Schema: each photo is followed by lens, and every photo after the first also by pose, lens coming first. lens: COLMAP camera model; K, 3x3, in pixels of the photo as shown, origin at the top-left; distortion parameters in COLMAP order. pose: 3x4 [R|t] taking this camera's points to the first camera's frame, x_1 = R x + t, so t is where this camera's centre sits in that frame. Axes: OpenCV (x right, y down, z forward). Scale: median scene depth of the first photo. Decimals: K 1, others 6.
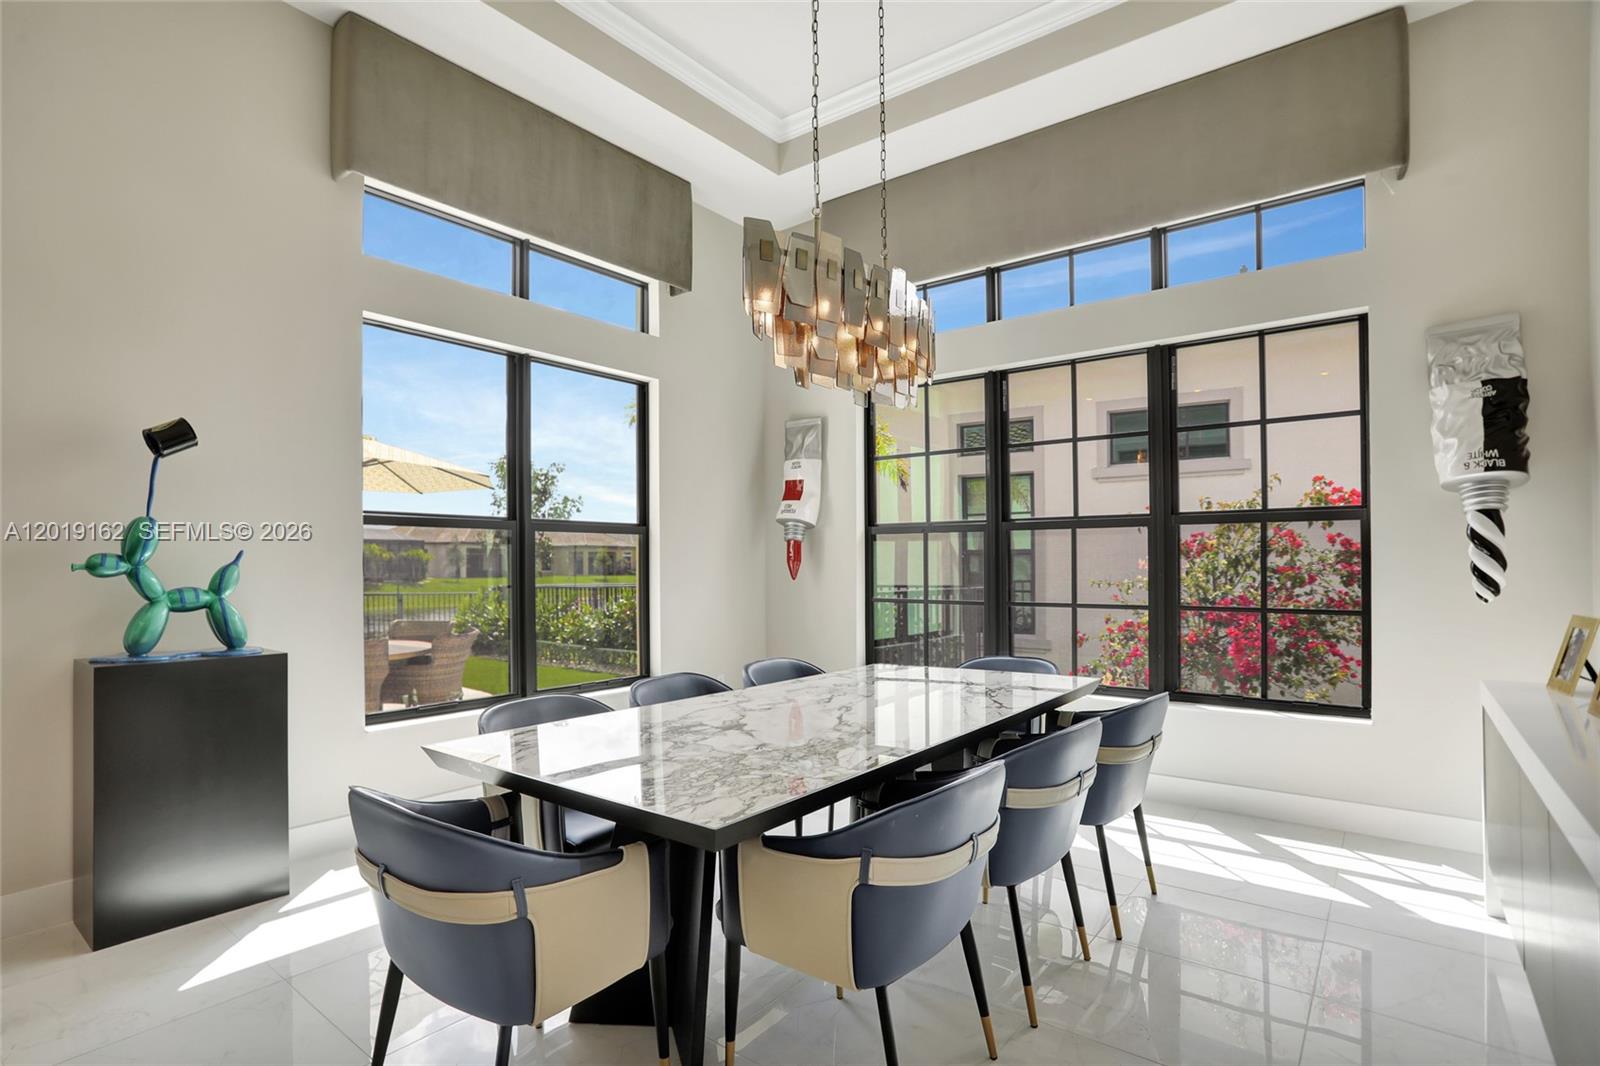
lens RADIAL K [[782.3, 0, 810.7], [0, 782.3, 552.8], [0, 0, 1]] dist [-0.051550, 0.016923]
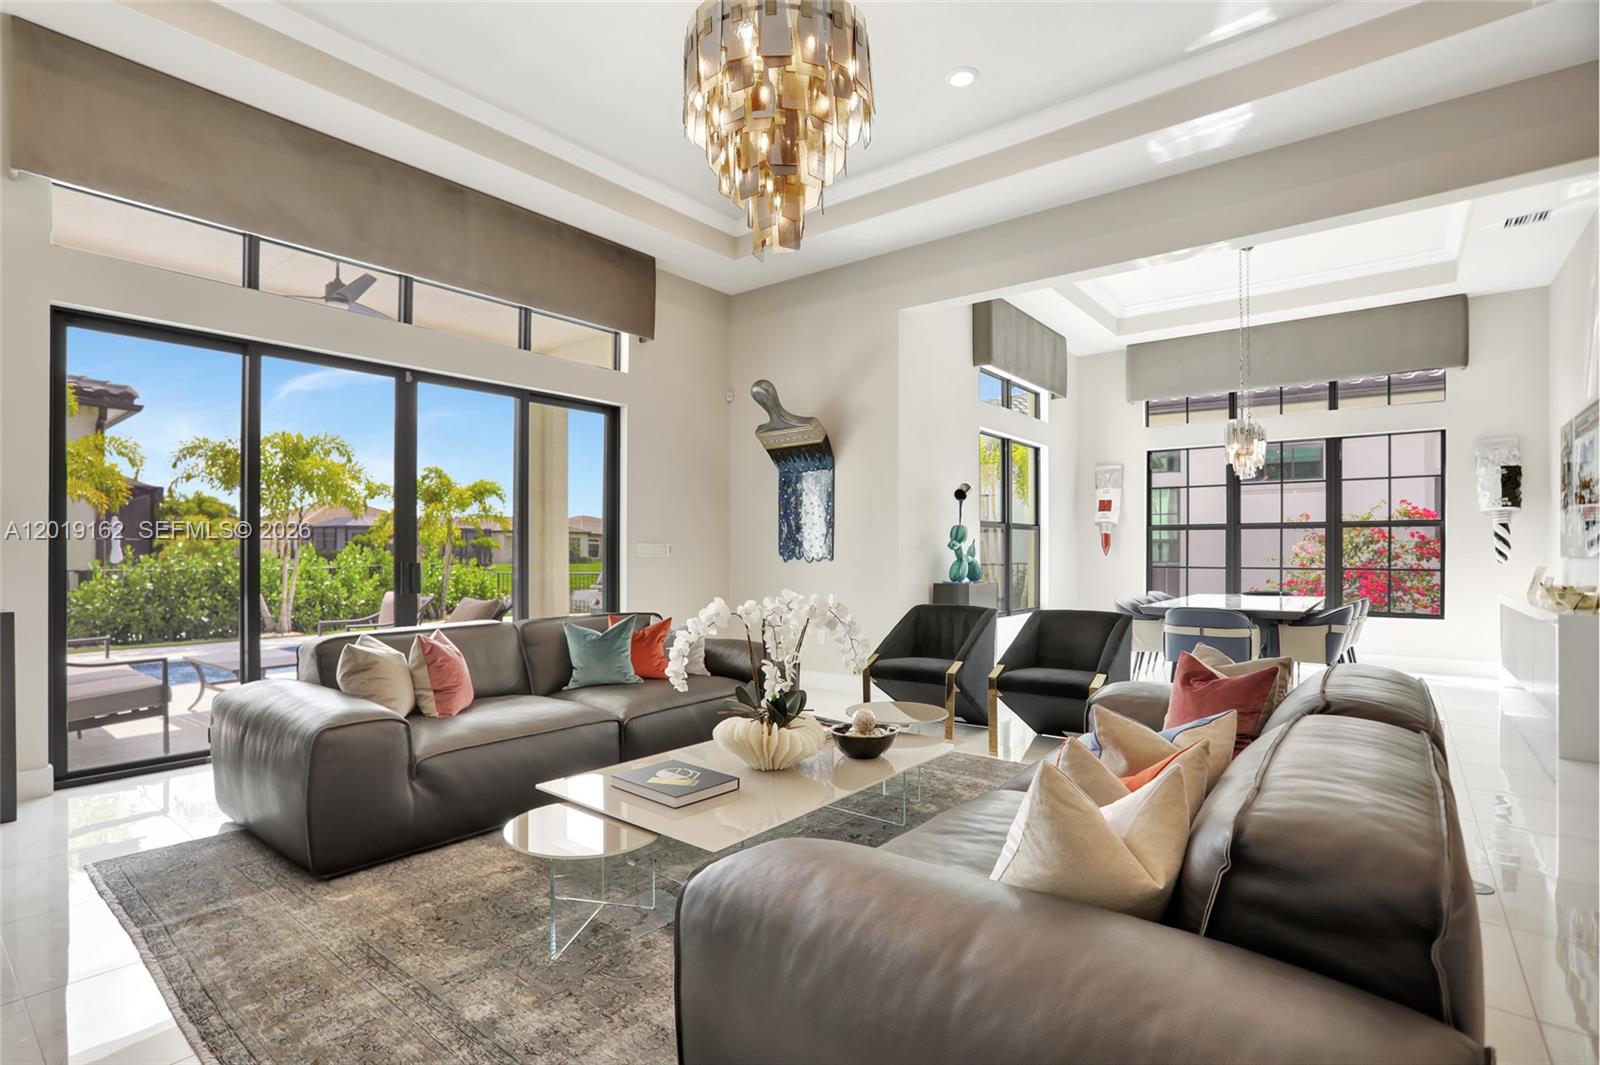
lens RADIAL K [[782.3, 0, 773.0], [0, 782.3, 549.0], [0, 0, 1]] dist [-0.051550, 0.016923]
pose [[0.999582, 0.006098, -0.028263, -1.083454], [-0.005879, 0.999952, 0.007837, 0.014185], [0.028310, -0.007668, 0.999570, -1.171489]]
